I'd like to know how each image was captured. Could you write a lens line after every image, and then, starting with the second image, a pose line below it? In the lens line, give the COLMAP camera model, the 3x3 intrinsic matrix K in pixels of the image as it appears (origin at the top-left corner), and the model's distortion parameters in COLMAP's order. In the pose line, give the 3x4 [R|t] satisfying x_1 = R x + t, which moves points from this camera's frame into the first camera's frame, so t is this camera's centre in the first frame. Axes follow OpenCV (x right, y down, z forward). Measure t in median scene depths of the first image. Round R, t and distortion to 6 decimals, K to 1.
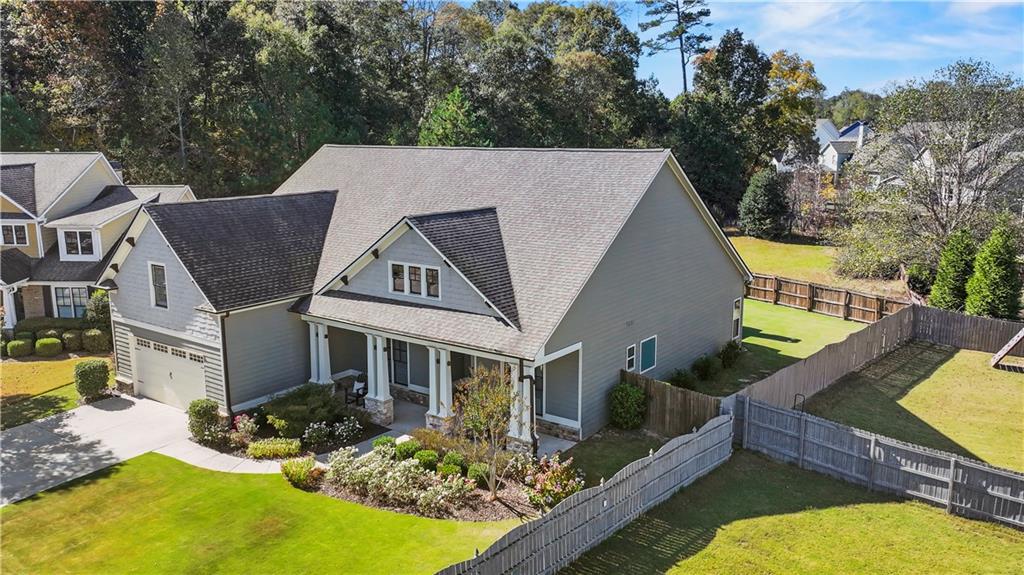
lens RADIAL K [[812.5, 0, 514.4], [0, 812.5, 284.4], [0, 0, 1]] dist [0.003423, 0.006431]
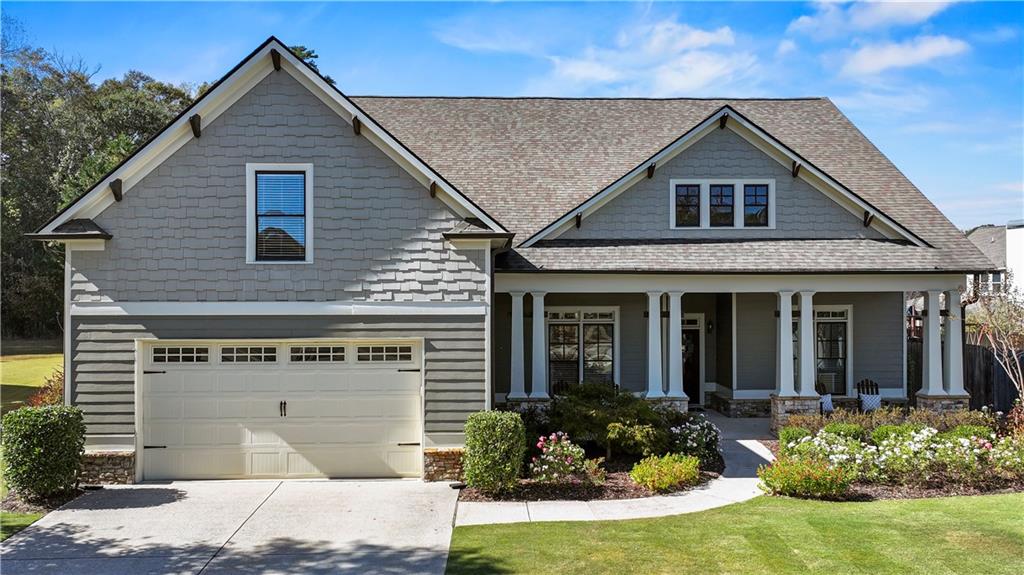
lens RADIAL K [[812.5, 0, 515.7], [0, 812.5, 287.2], [0, 0, 1]] dist [0.003423, 0.006431]
pose [[0.780169, 0.003863, 0.625556, -0.660571], [0.117802, 0.981183, -0.152976, 0.141274], [-0.614376, 0.193039, 0.765034, 0.583200]]
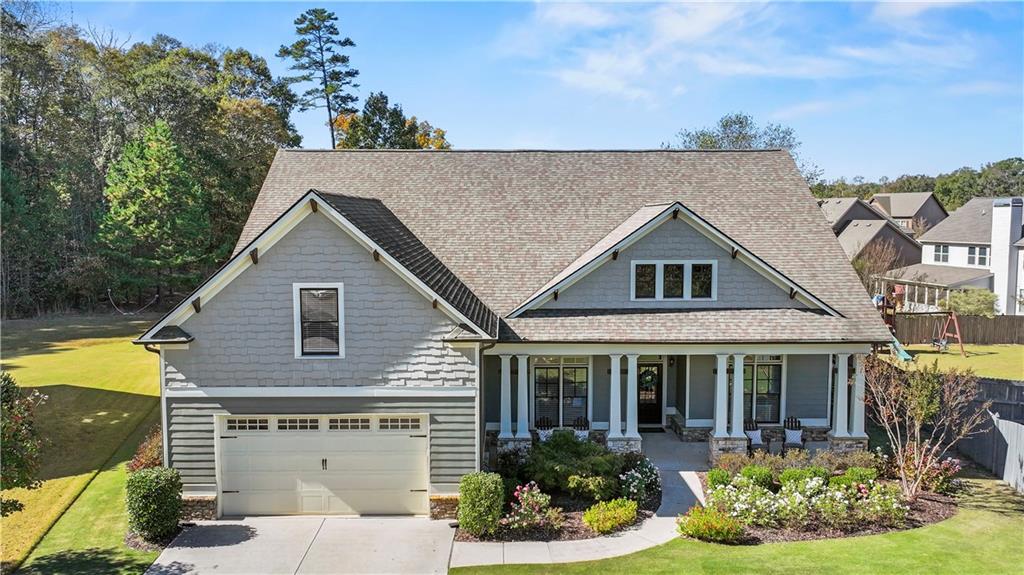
lens RADIAL K [[812.5, 0, 515.6], [0, 812.5, 287.5], [0, 0, 1]] dist [0.003423, 0.006431]
pose [[0.796732, -0.051406, 0.602143, -0.730007], [0.112669, 0.991541, -0.064430, 0.035902], [-0.593738, 0.119176, 0.795784, 0.423158]]
